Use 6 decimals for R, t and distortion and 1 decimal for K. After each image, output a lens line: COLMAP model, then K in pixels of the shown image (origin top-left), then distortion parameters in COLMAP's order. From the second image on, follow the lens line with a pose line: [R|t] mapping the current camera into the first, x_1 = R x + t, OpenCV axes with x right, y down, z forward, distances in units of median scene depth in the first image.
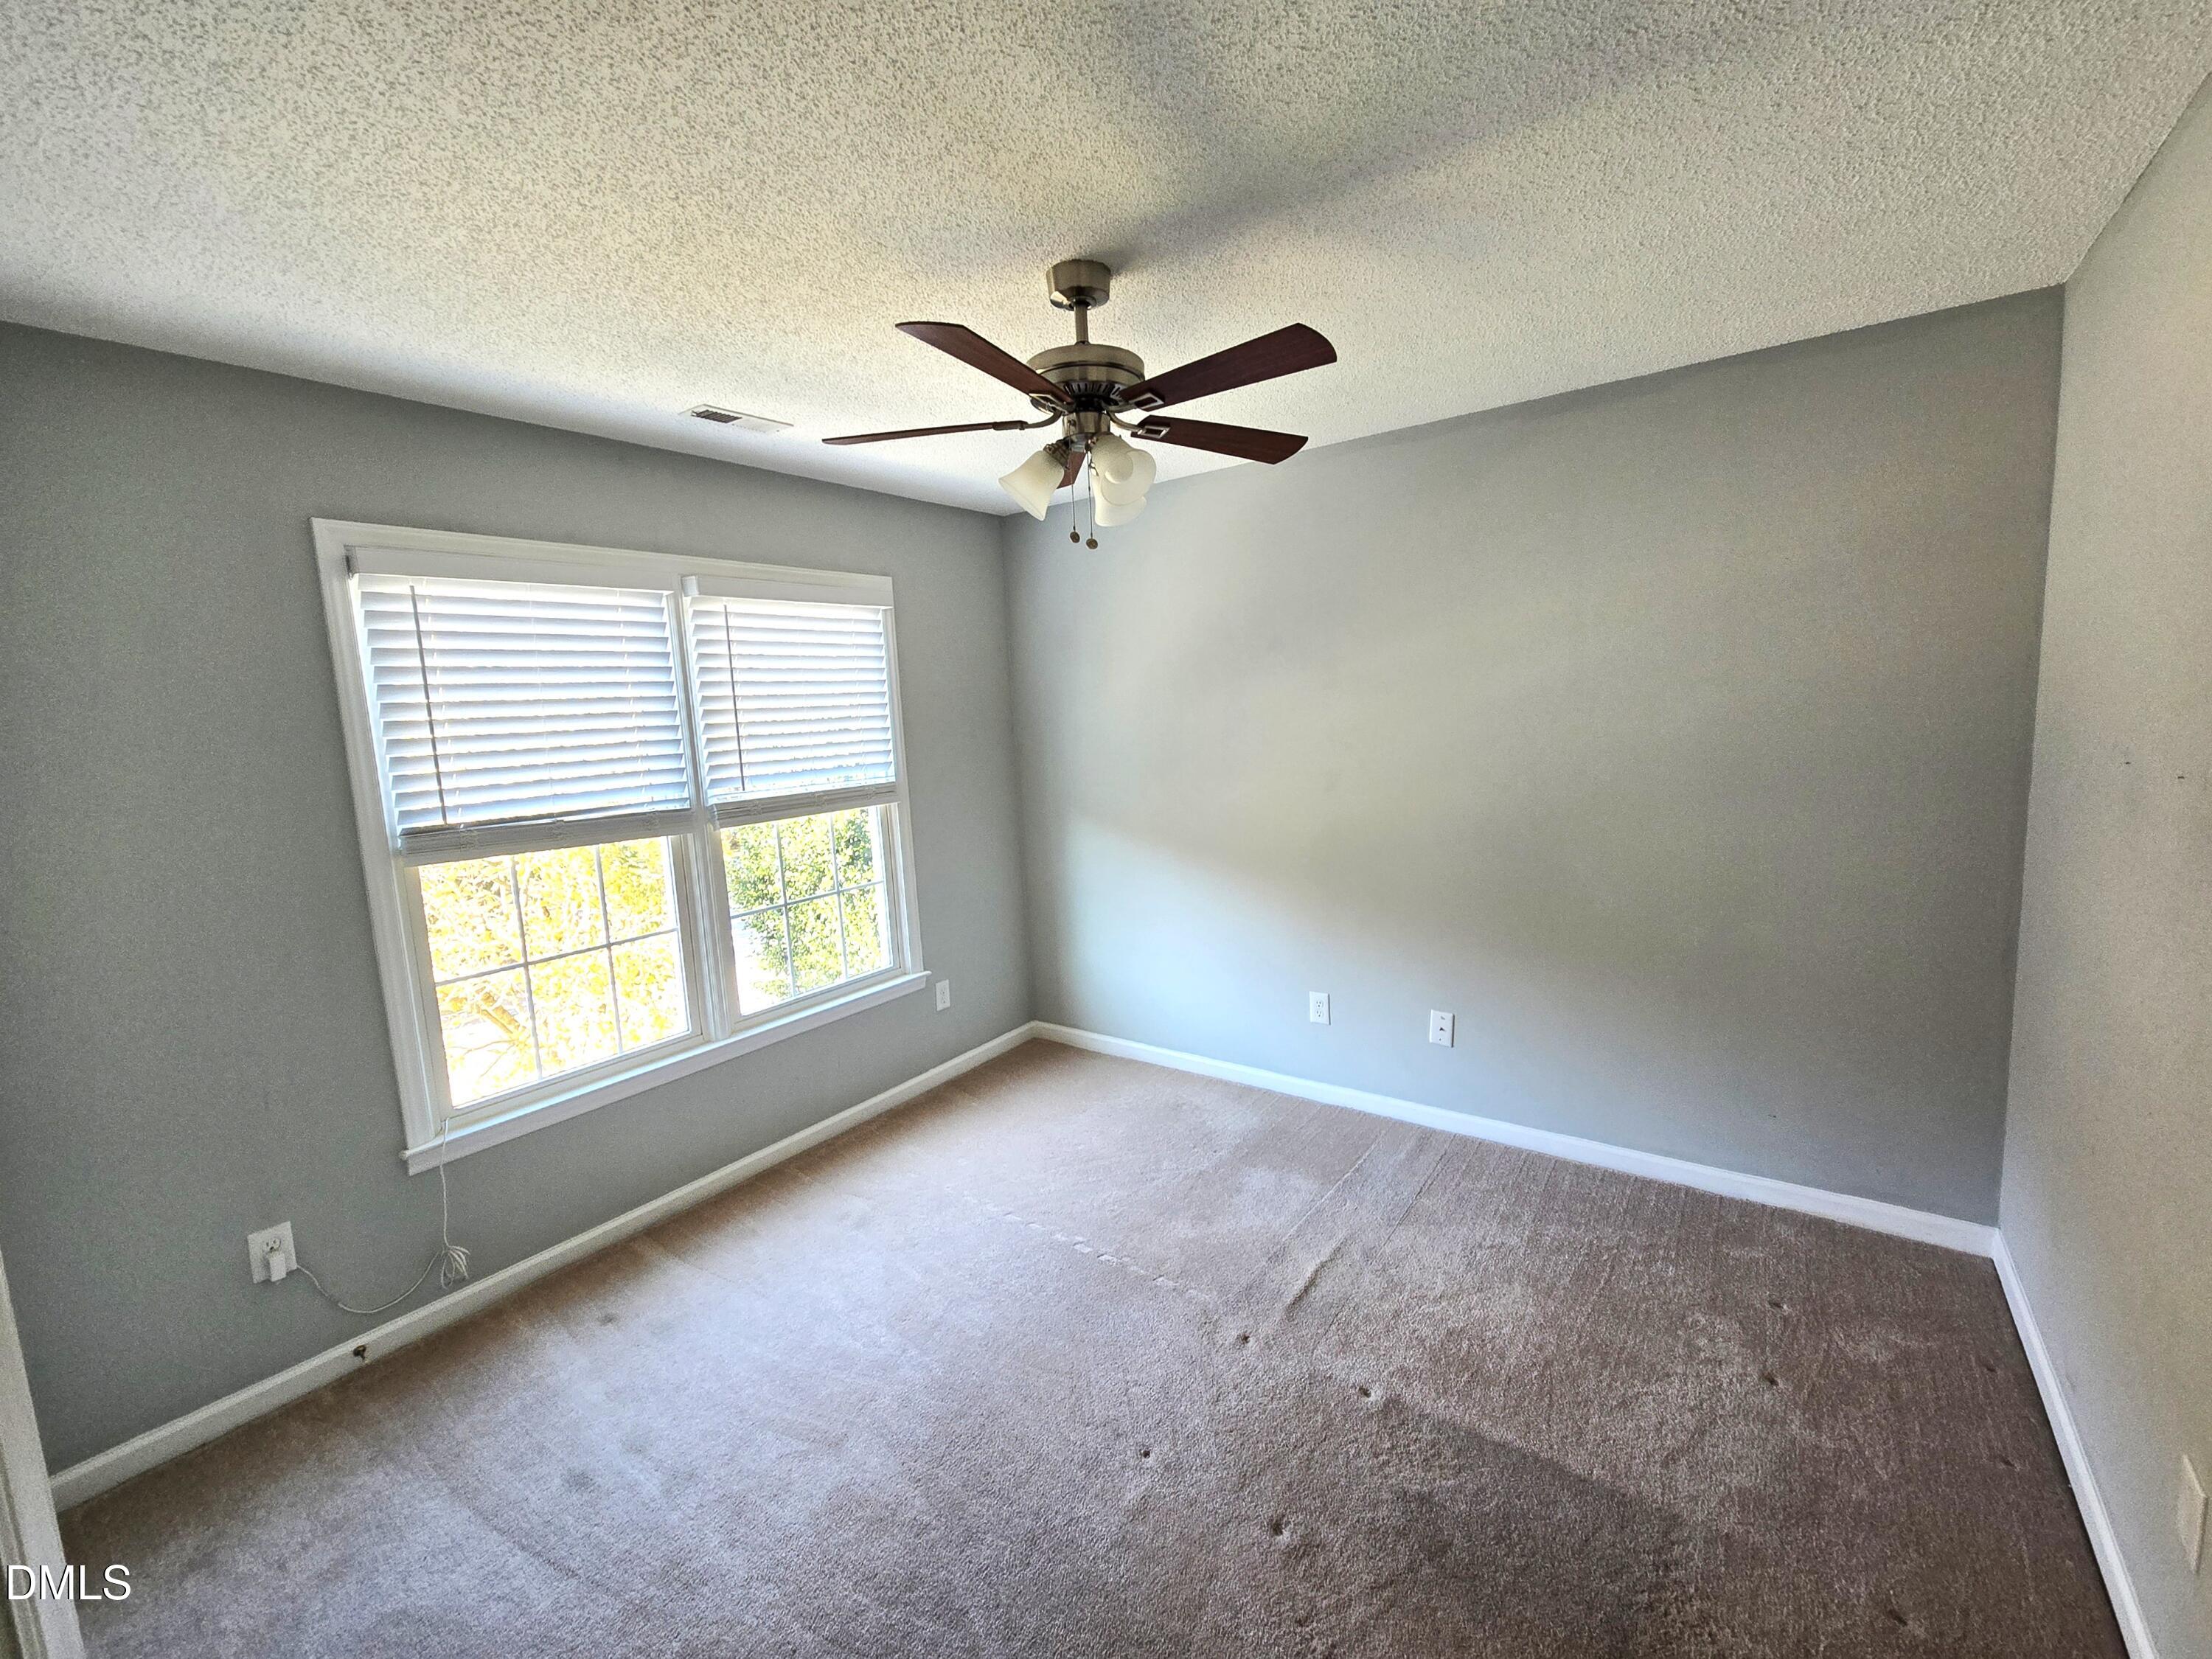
lens RADIAL K [[901.4, 0, 1127.0], [0, 901.4, 817.6], [0, 0, 1]] dist [0.001157, 0.000686]
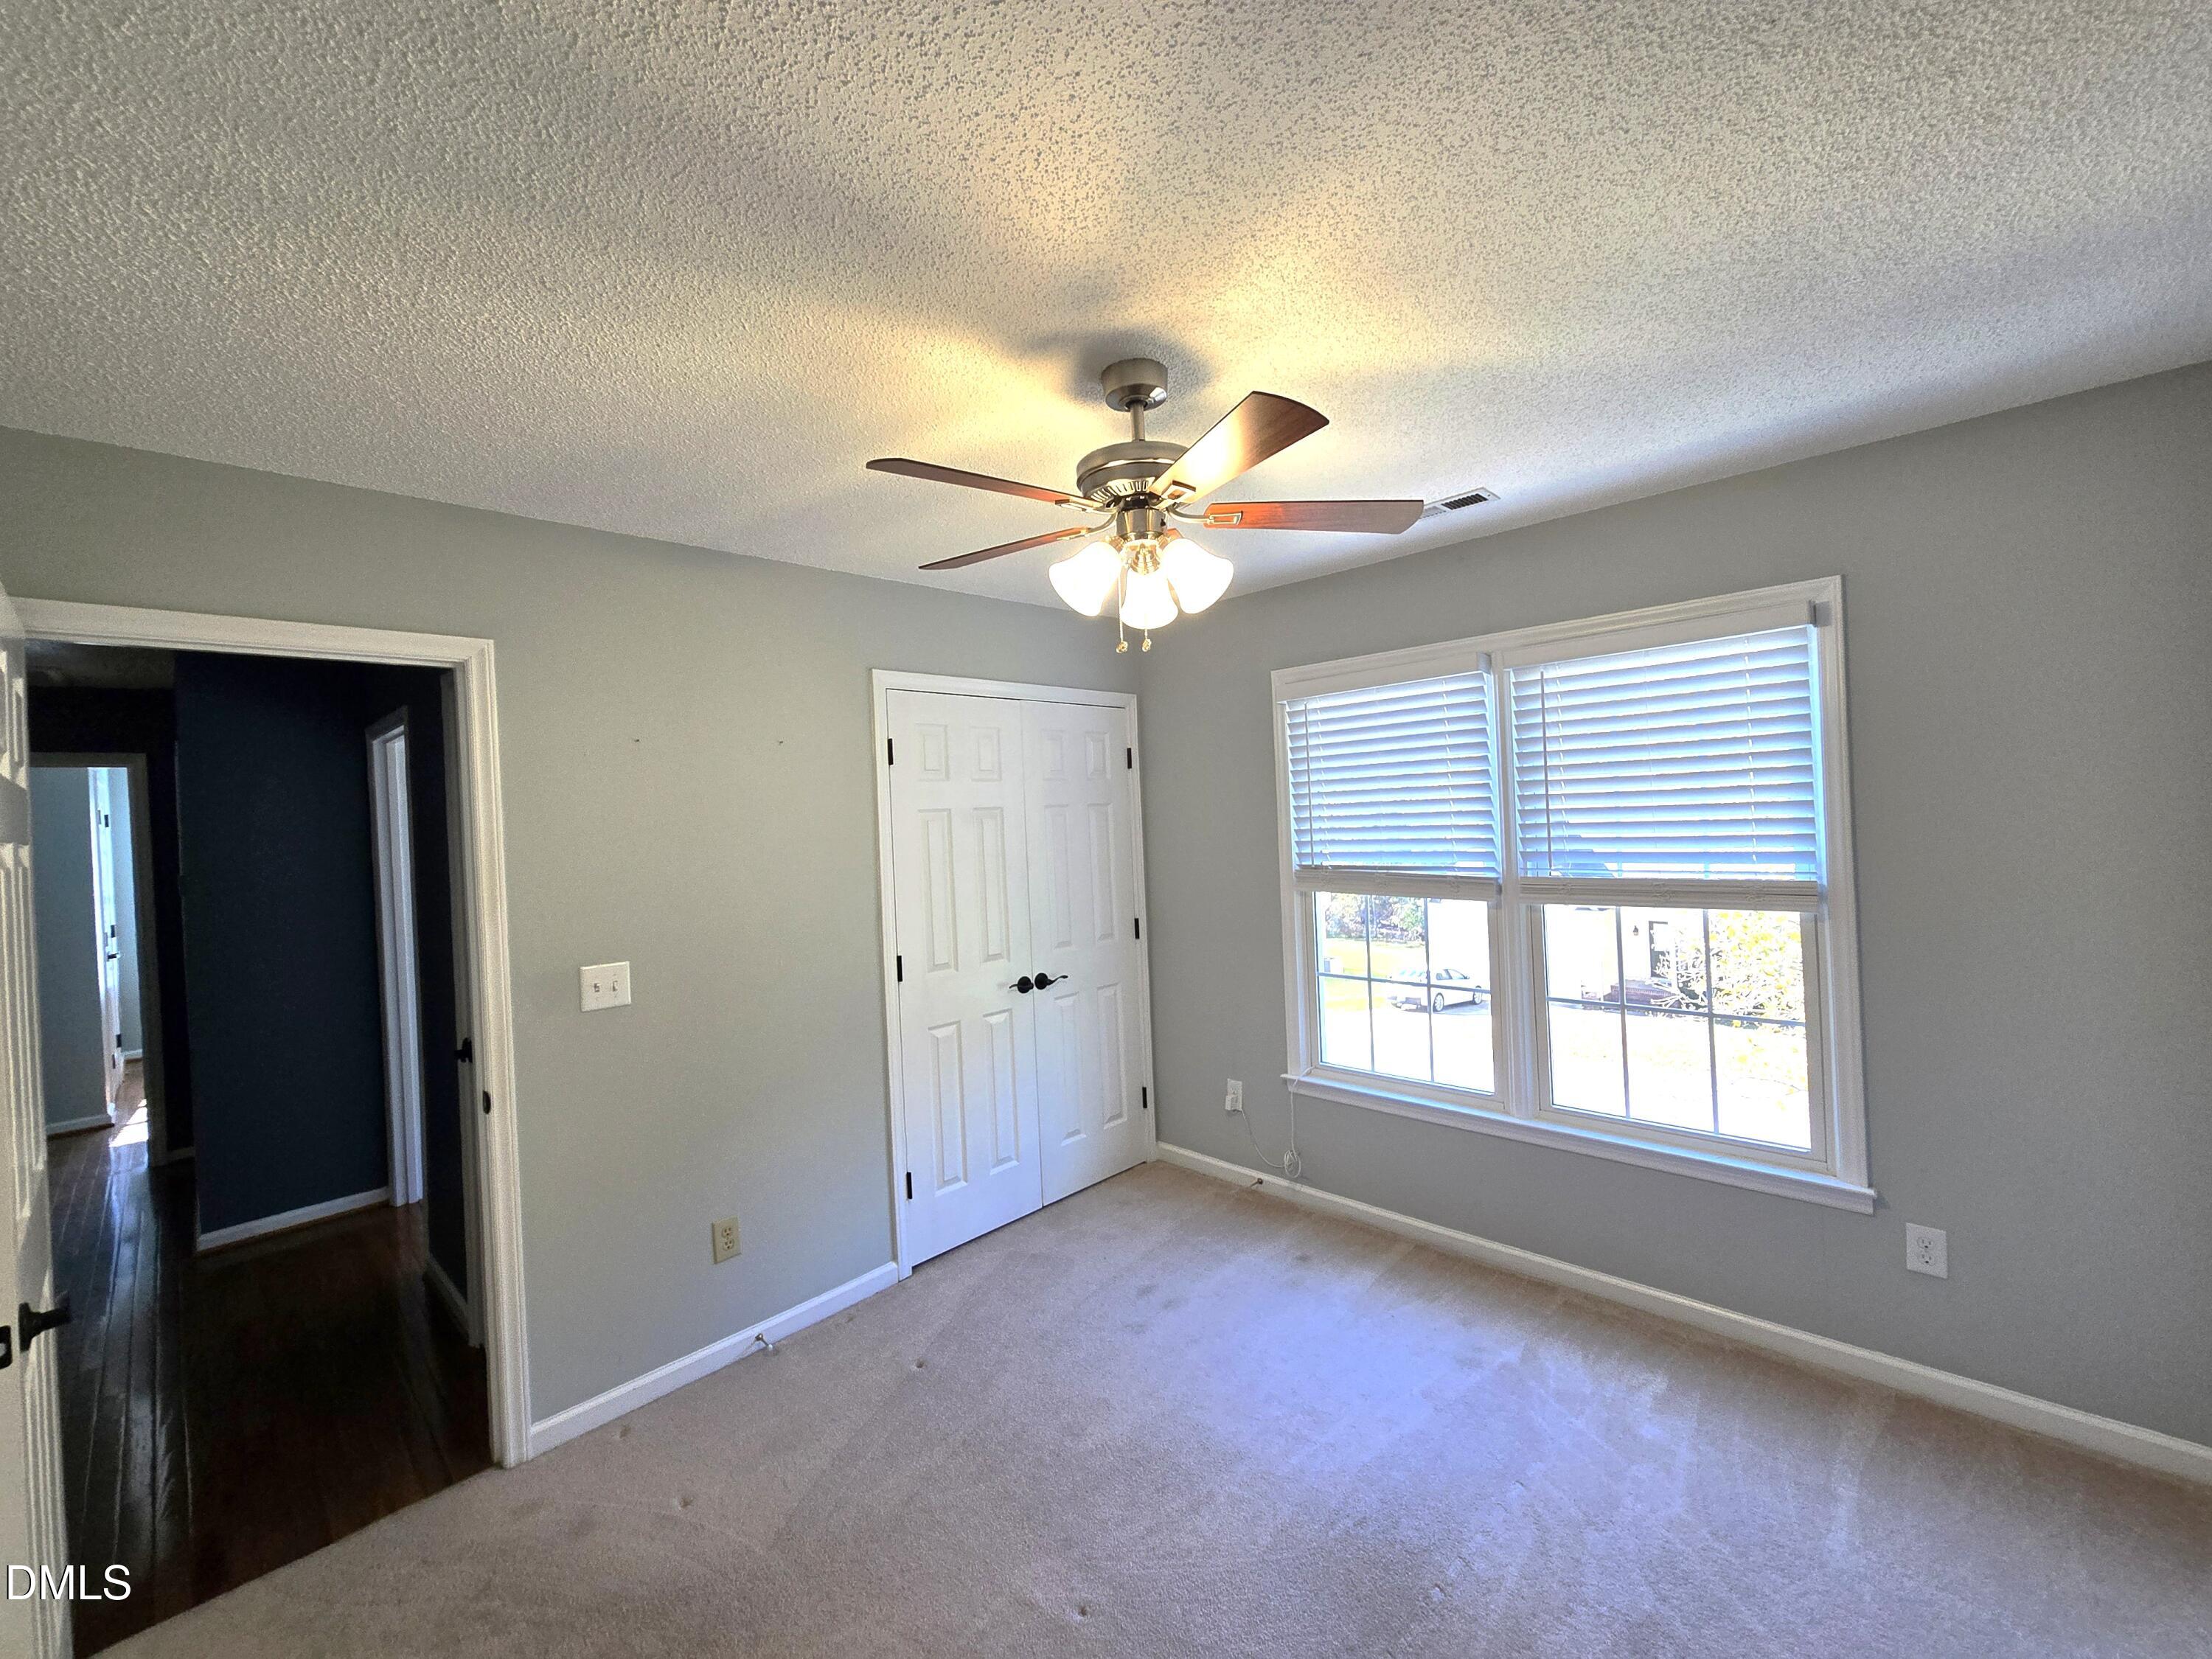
lens RADIAL K [[901.4, 0, 1127.0], [0, 901.4, 817.6], [0, 0, 1]] dist [0.001157, 0.000686]
pose [[-0.120401, 0.059609, -0.990934, 0.596295], [-0.074001, 0.994880, 0.068838, -0.121683], [0.989963, 0.081618, -0.115373, 0.723742]]
